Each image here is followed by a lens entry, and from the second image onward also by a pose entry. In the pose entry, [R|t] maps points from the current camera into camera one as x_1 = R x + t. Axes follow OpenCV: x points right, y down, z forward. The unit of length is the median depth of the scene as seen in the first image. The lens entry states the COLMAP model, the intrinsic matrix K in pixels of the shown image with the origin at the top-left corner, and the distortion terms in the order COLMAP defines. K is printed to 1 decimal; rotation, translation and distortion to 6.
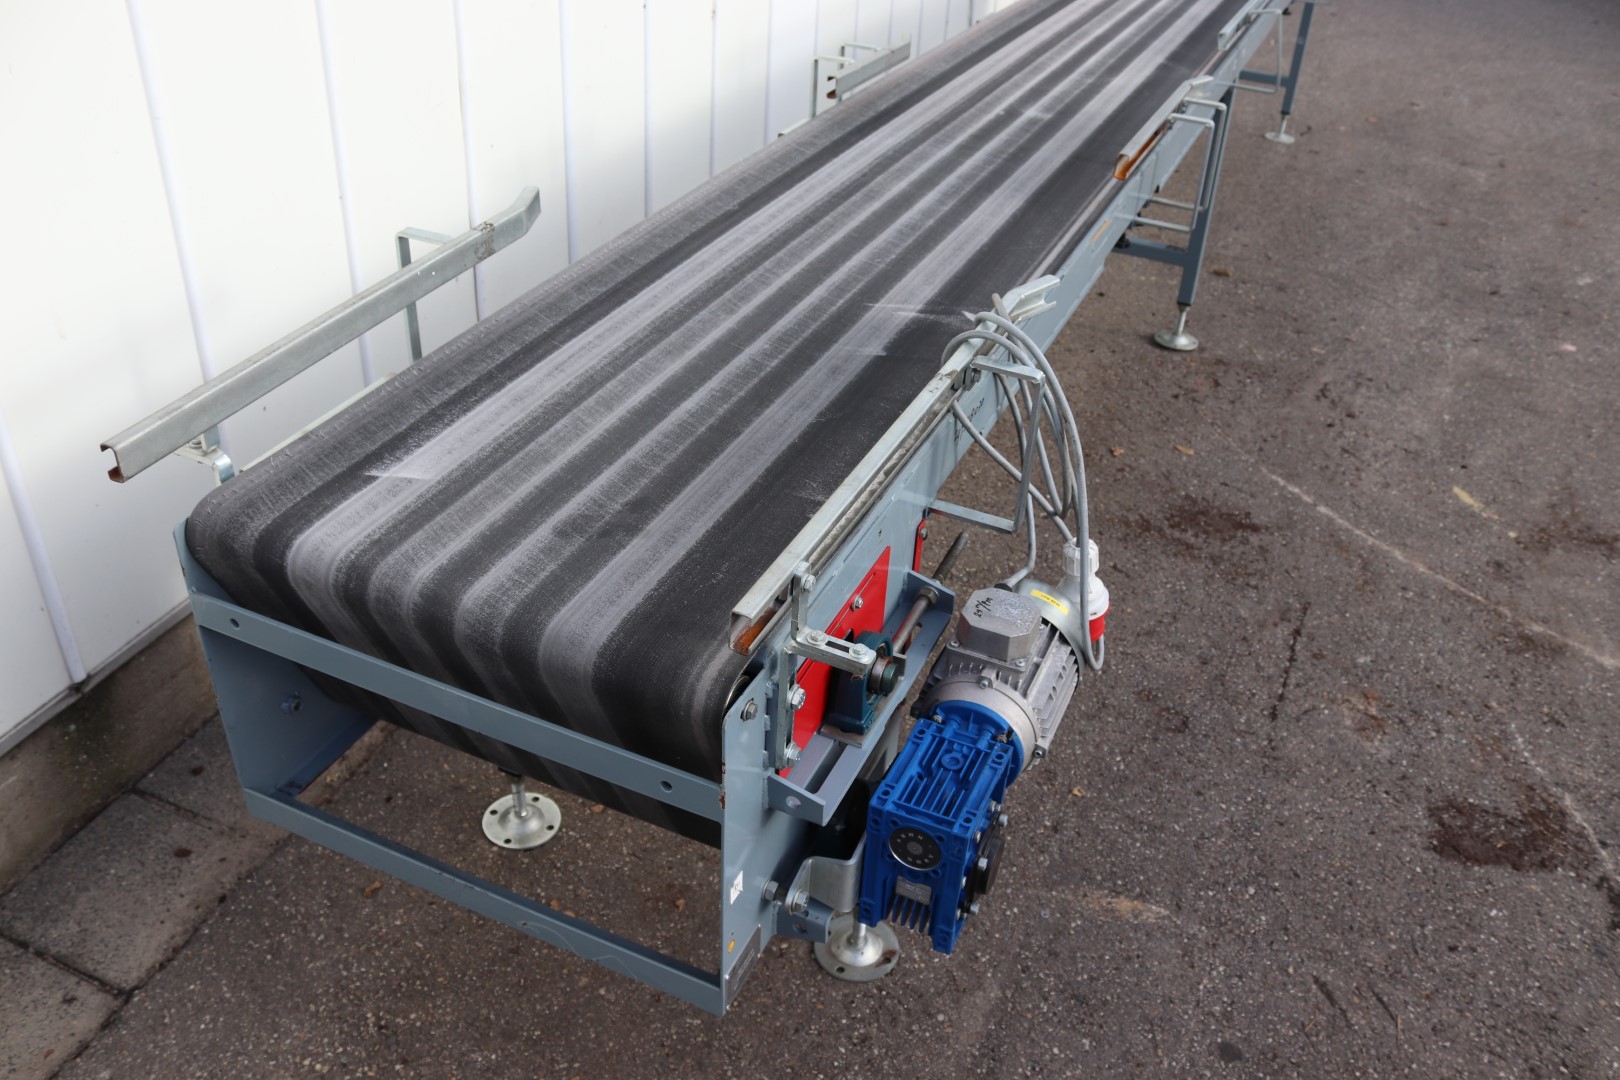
lens RADIAL K [[1351.8, 0, 814.8], [0, 1351.8, 547.6], [0, 0, 1]] dist [-0.134055, 0.101672]
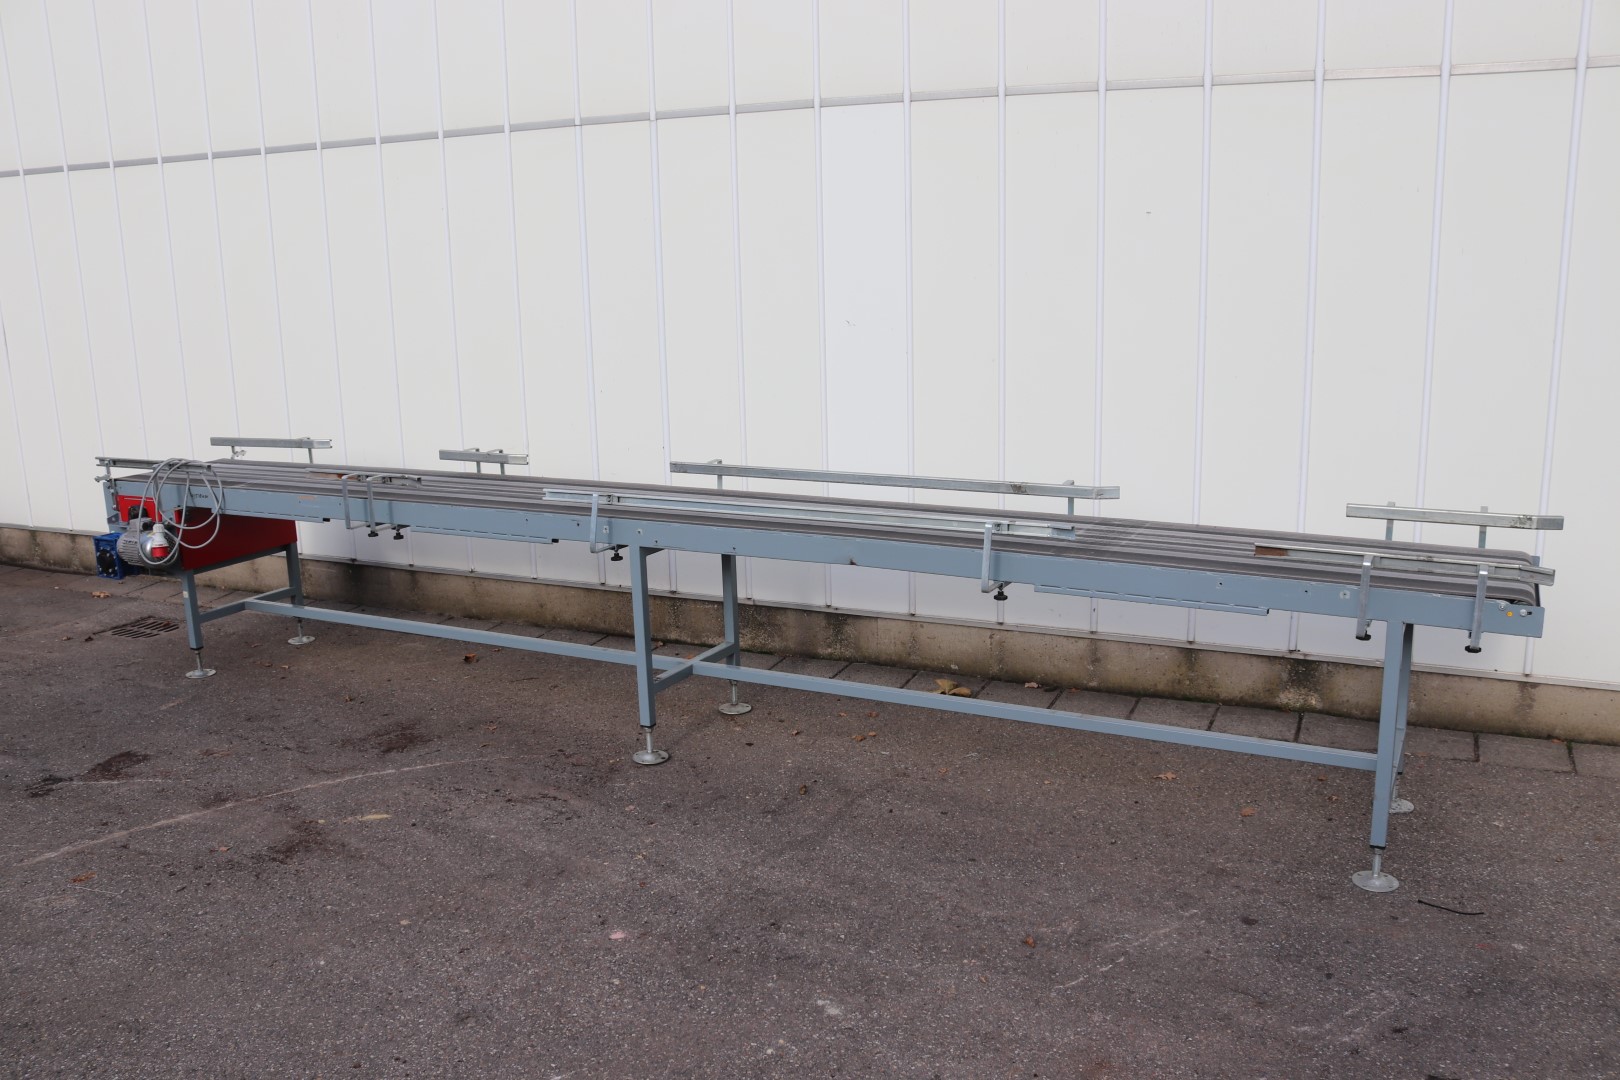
lens RADIAL K [[1351.8, 0, 814.6], [0, 1351.8, 542.9], [0, 0, 1]] dist [-0.134055, 0.101672]
pose [[-0.058472, 0.163074, -0.984880, 1.818261], [-0.537416, 0.826268, 0.168718, -0.762704], [0.841288, 0.539155, 0.039325, 1.220713]]
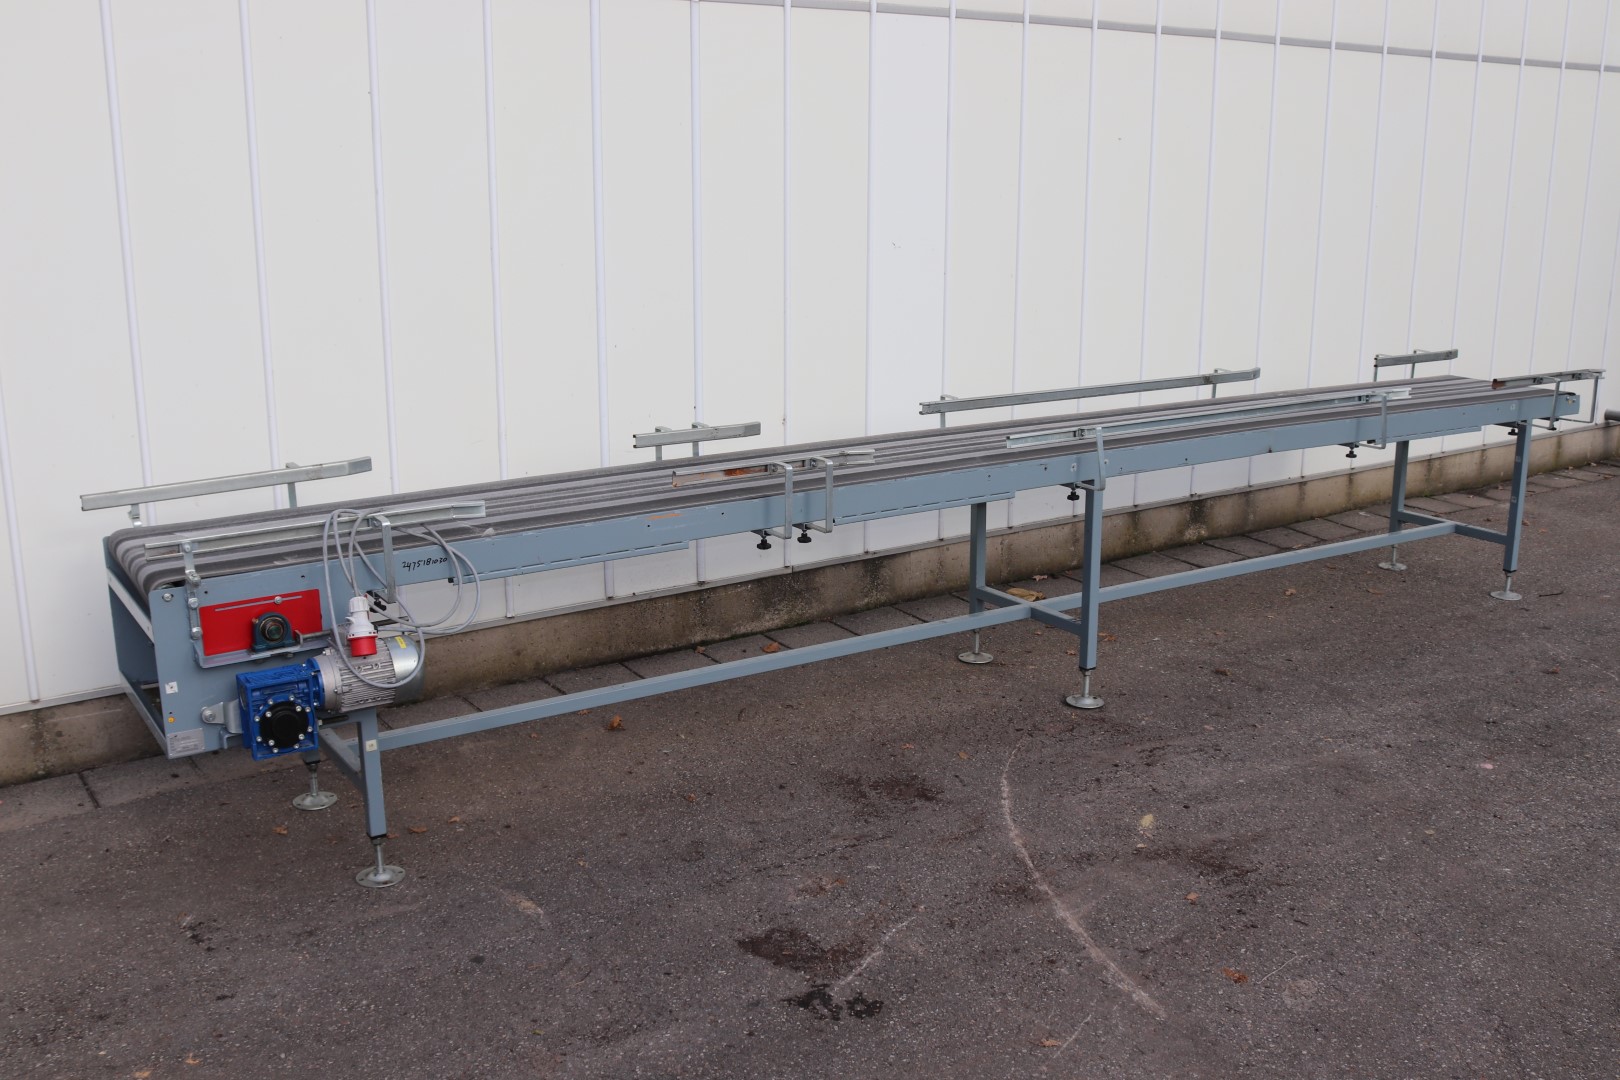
lens RADIAL K [[1580.8, 0, 806.1], [0, 1580.8, 537.2], [0, 0, 1]] dist [-0.081930, 0.000000]
pose [[0.836049, 0.080306, -0.542746, 1.007640], [-0.268524, 0.922546, -0.277134, 0.199419], [0.478453, 0.377438, 0.792858, -0.326783]]
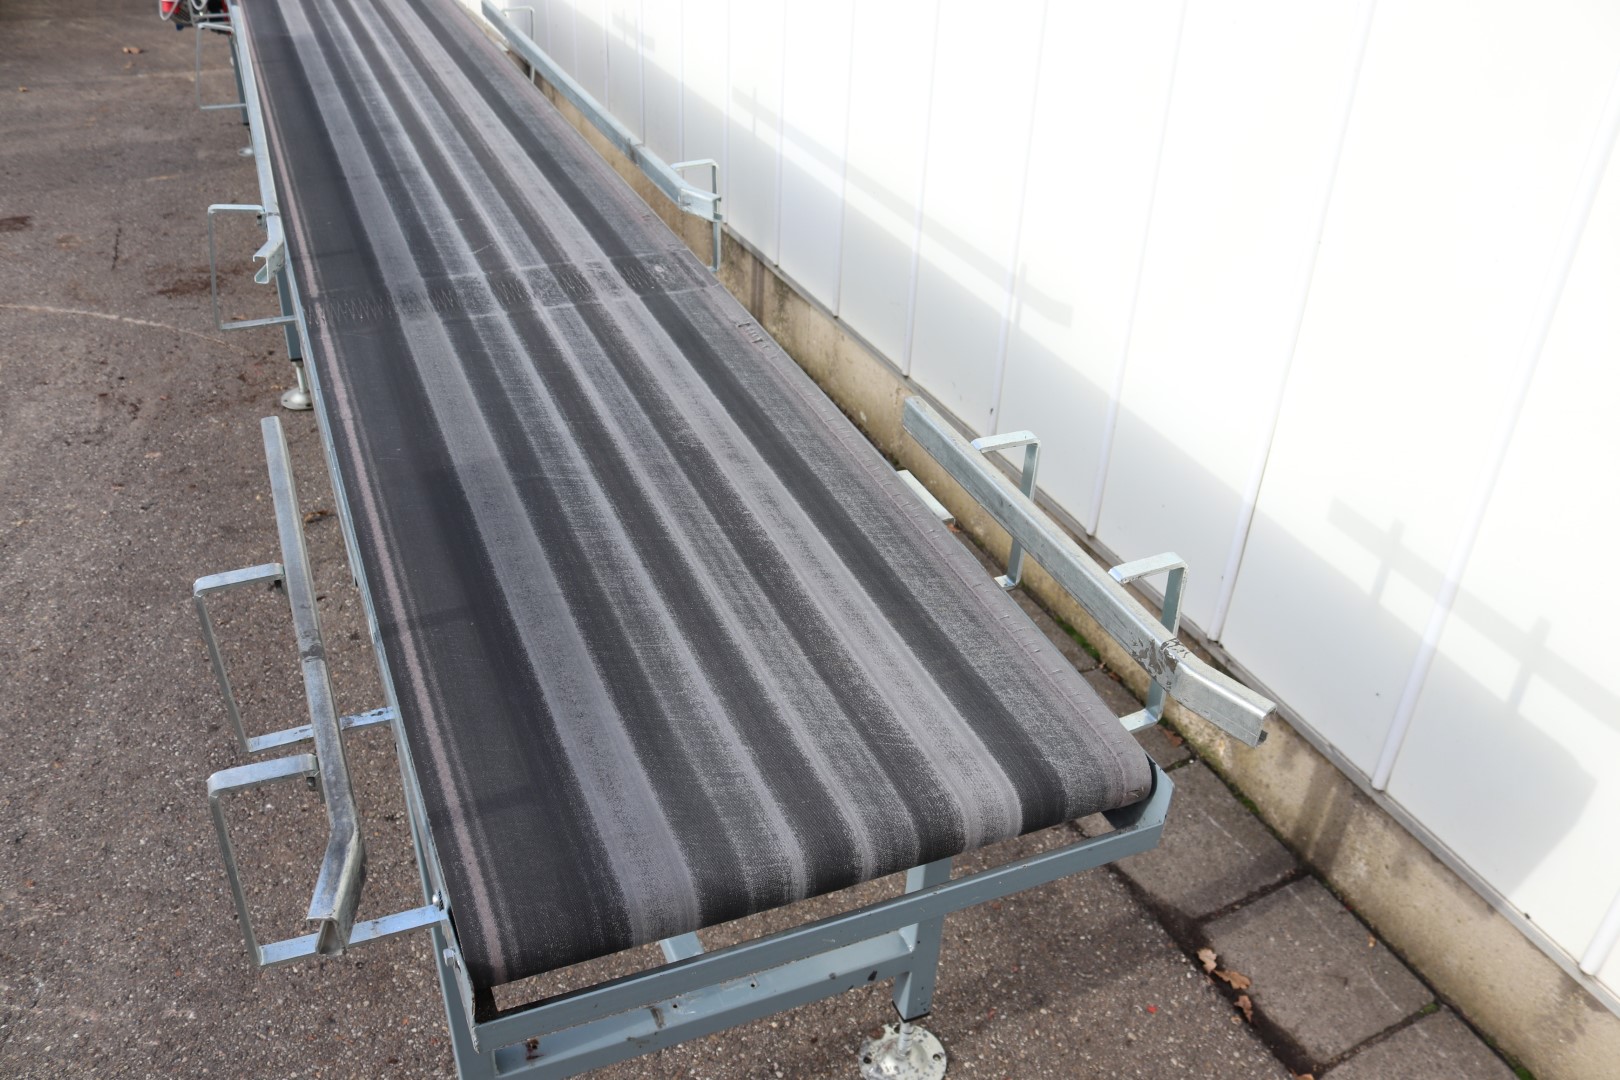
lens RADIAL K [[1351.8, 0, 818.7], [0, 1351.8, 547.8], [0, 0, 1]] dist [-0.134055, 0.101672]
pose [[-0.676250, 0.328223, -0.659512, 0.842674], [-0.471929, 0.494409, 0.729961, -1.184518], [0.565658, 0.804879, -0.179446, 1.821100]]
